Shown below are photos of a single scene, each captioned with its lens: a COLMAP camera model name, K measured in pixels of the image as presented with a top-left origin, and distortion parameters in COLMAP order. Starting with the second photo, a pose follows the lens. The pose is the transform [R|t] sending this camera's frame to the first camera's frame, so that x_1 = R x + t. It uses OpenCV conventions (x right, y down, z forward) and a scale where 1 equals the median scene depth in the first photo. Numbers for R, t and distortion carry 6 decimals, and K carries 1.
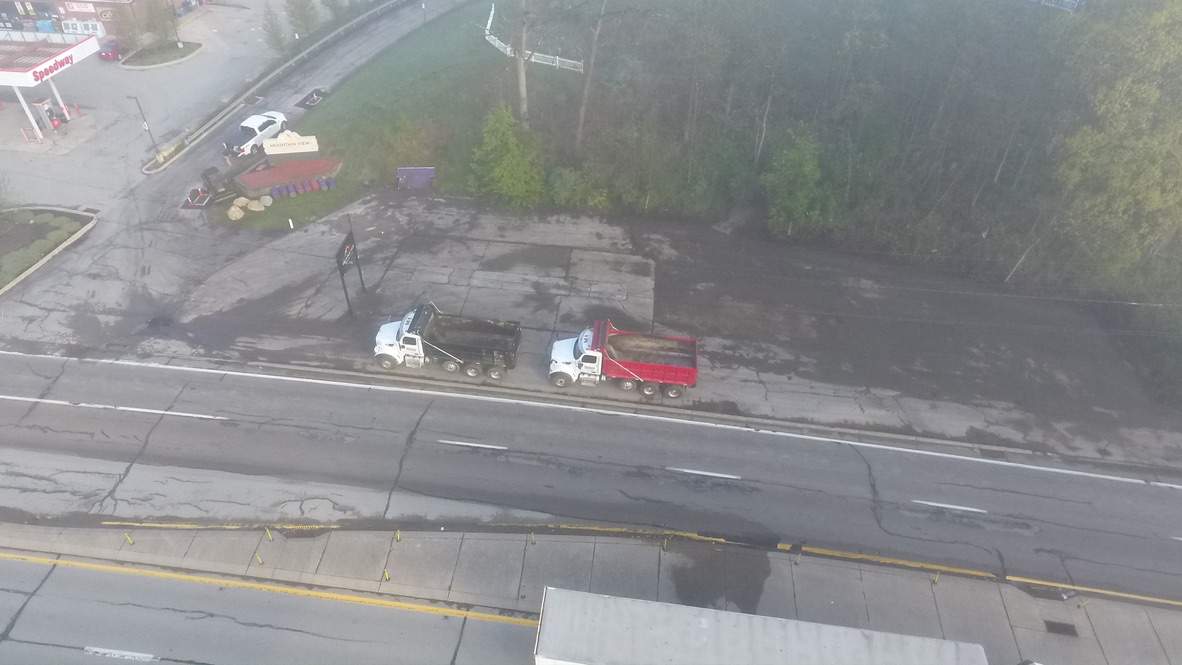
lens RADIAL K [[691.1, 0, 583.8], [0, 691.1, 336.1], [0, 0, 1]] dist [-0.007318, 0.002373]
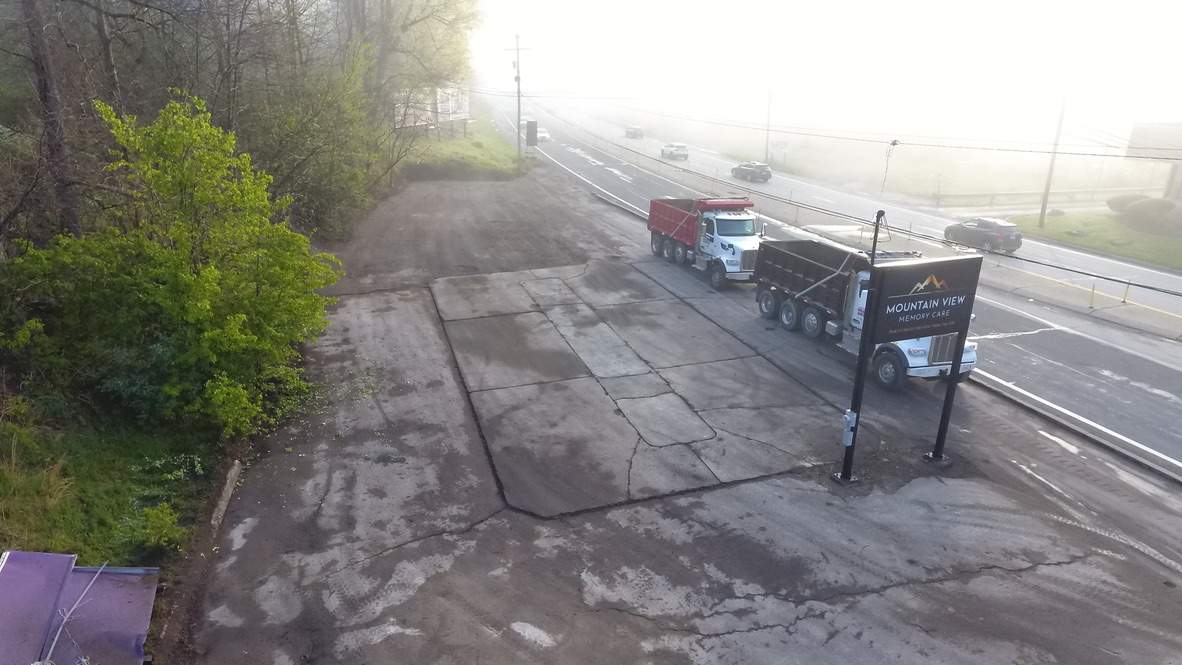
lens RADIAL K [[691.1, 0, 582.1], [0, 691.1, 341.4], [0, 0, 1]] dist [-0.007318, 0.002373]
pose [[-0.406604, -0.354366, 0.842080, -0.585541], [0.591606, 0.600237, 0.538254, -0.398852], [-0.696187, 0.717035, -0.034414, 1.182933]]
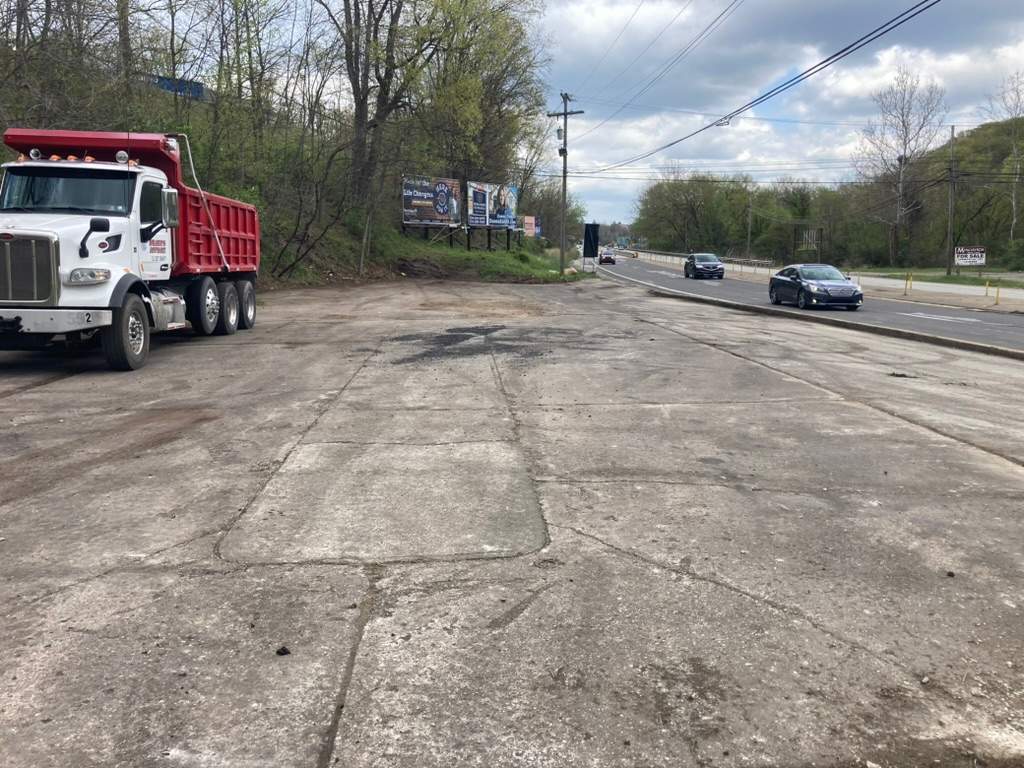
lens RADIAL K [[834.1, 0, 509.1], [0, 834.1, 386.3], [0, 0, 1]] dist [0.034679, -0.023829]
pose [[-0.174601, -0.178641, 0.968299, -0.392716], [0.647854, 0.719712, 0.249598, -0.140627], [-0.741484, 0.670897, -0.009929, 1.144186]]
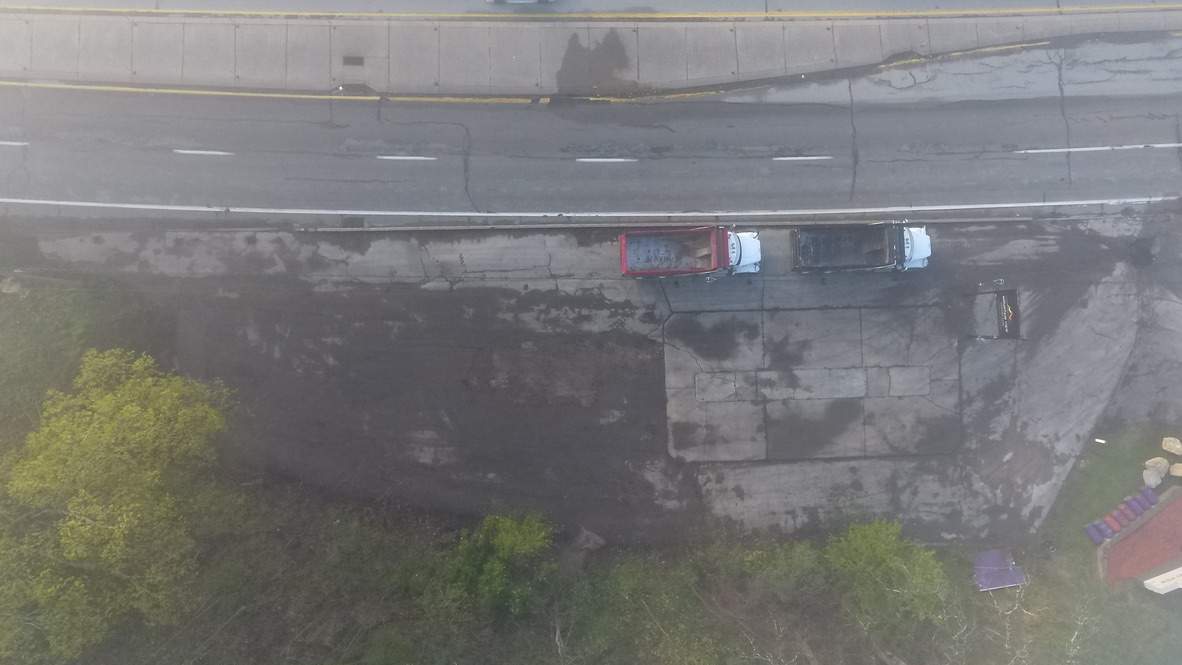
lens RADIAL K [[691.1, 0, 590.9], [0, 691.1, 327.6], [0, 0, 1]] dist [-0.007318, 0.002373]
pose [[-0.987501, 0.144581, -0.062747, 0.279318], [-0.141903, -0.642344, 0.753165, -0.776746], [0.068588, 0.752656, 0.654832, 0.381169]]
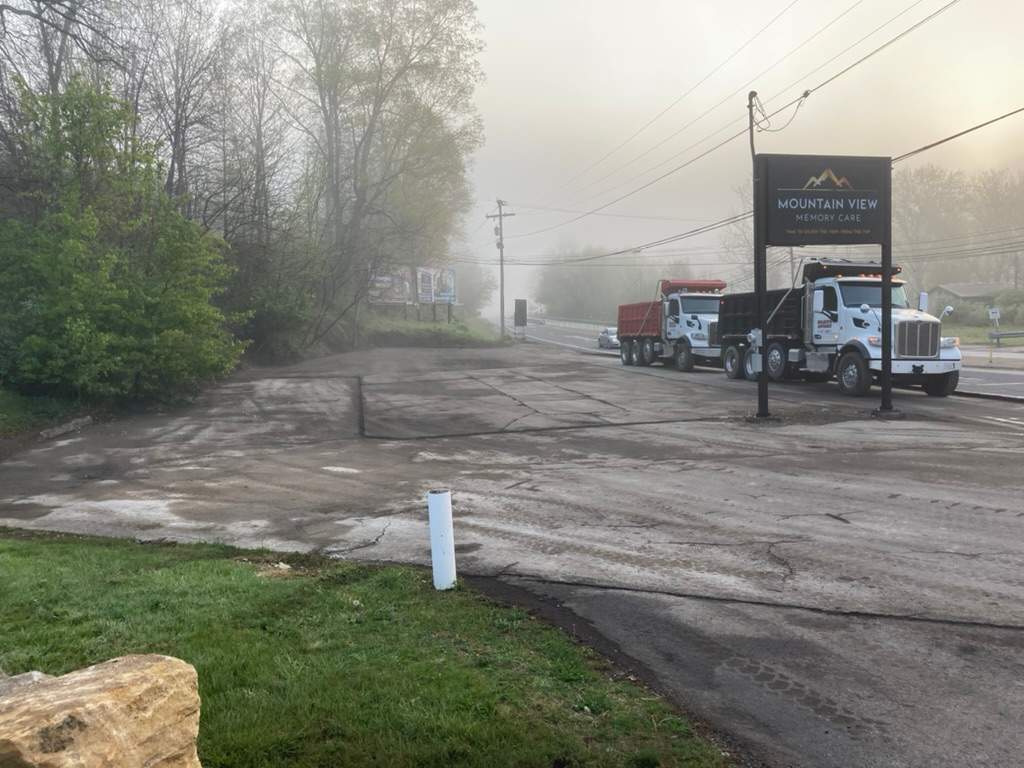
lens RADIAL K [[834.1, 0, 513.4], [0, 834.1, 386.0], [0, 0, 1]] dist [0.034679, -0.023829]
pose [[-0.299435, -0.093274, 0.949547, -0.681313], [0.644546, 0.714015, 0.273392, -0.258019], [-0.703491, 0.693889, -0.153682, 1.251928]]
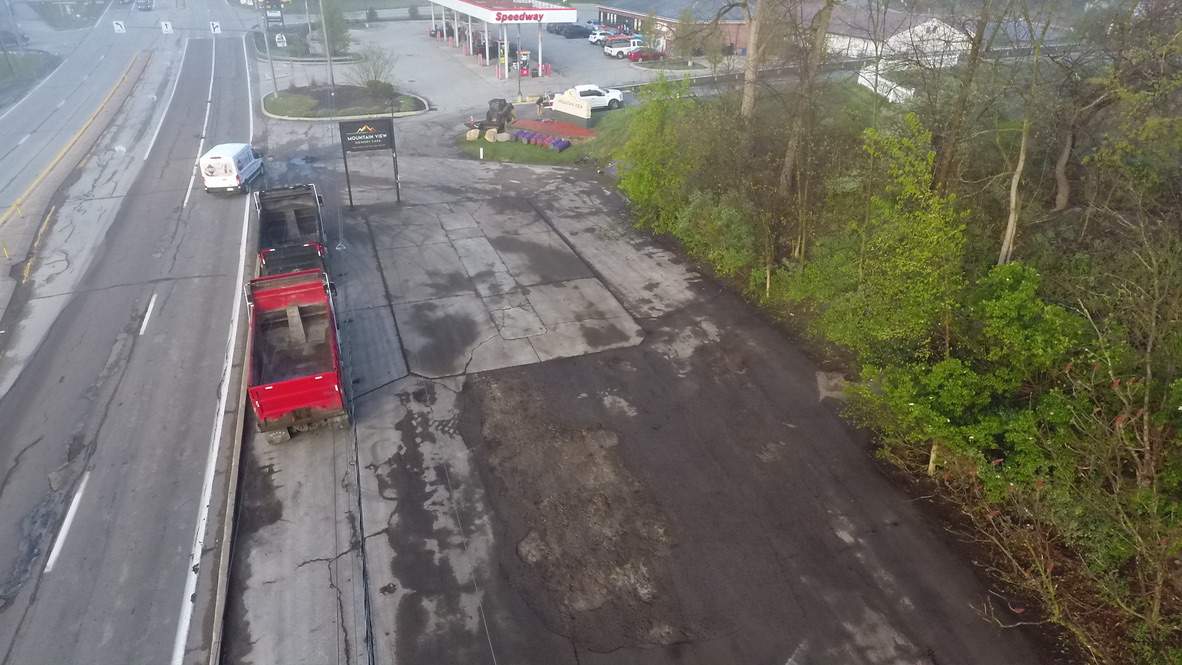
lens RADIAL K [[691.1, 0, 582.9], [0, 691.1, 335.8], [0, 0, 1]] dist [-0.007318, 0.002373]
pose [[0.455716, 0.424820, -0.782209, 0.609192], [-0.593999, 0.799615, 0.088210, -0.162585], [0.662939, 0.424432, 0.616740, 0.772527]]
